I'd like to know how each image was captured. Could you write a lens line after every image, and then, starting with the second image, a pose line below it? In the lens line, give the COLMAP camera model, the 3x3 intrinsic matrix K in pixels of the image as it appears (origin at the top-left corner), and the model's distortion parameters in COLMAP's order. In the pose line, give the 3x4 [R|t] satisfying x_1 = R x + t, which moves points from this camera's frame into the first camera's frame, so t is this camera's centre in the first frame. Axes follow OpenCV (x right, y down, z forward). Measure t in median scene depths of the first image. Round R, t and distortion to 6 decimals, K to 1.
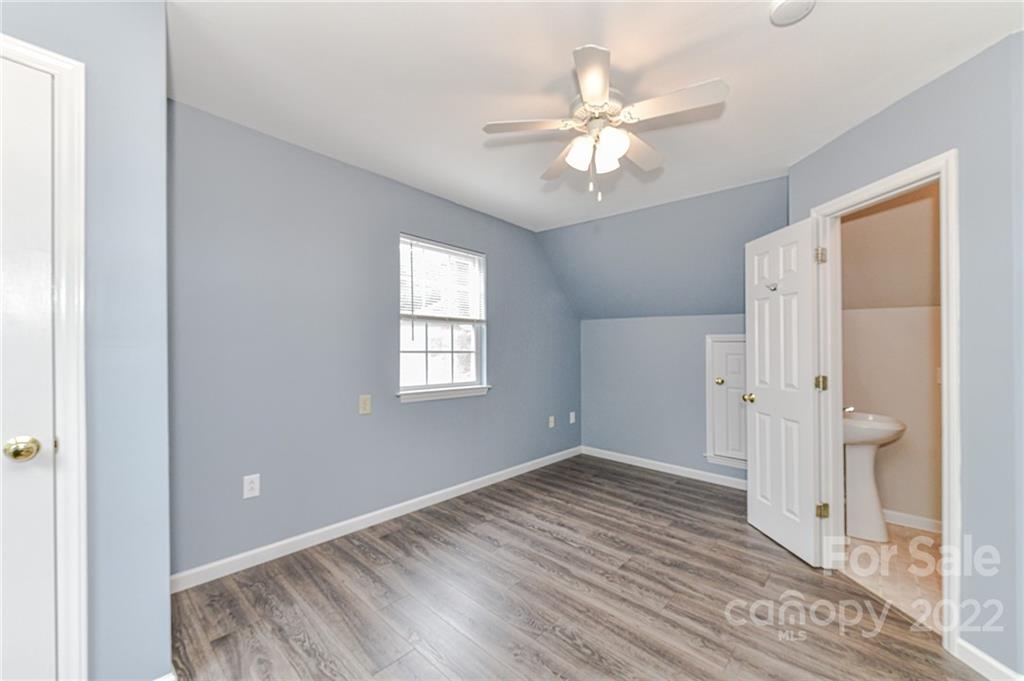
lens RADIAL K [[403.0, 0, 510.1], [0, 403.0, 351.6], [0, 0, 1]] dist [0.004417, -0.002621]
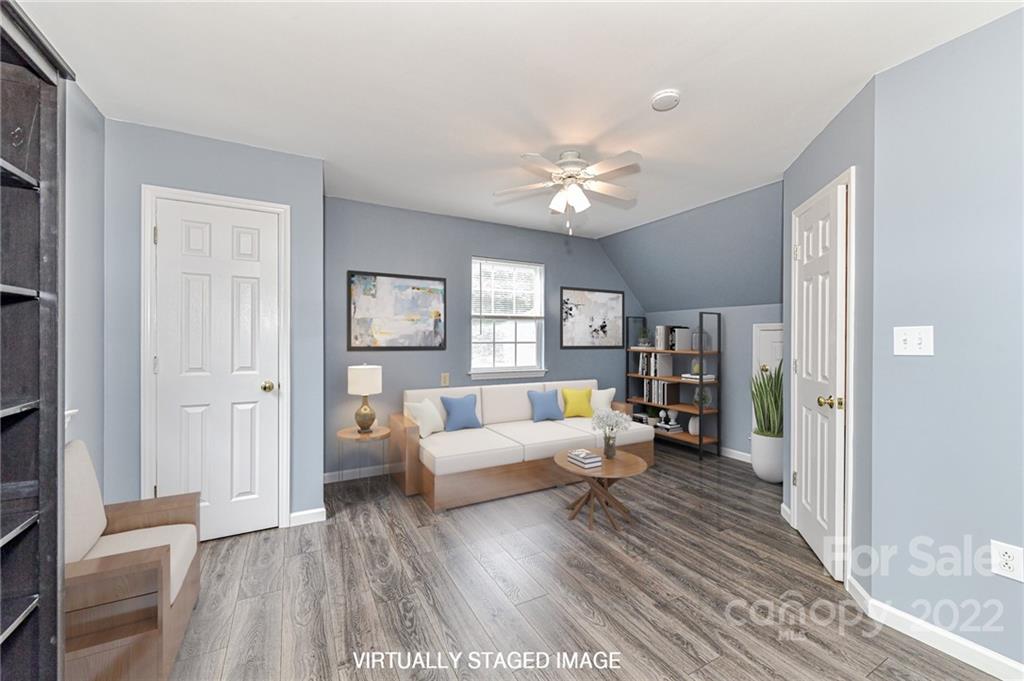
lens RADIAL K [[403.0, 0, 511.0], [0, 403.0, 337.0], [0, 0, 1]] dist [0.004417, -0.002621]
pose [[0.946581, -0.013823, -0.322170, 0.297114], [0.008532, 0.999805, -0.017829, 0.006611], [0.322354, 0.014128, 0.946514, -0.256384]]
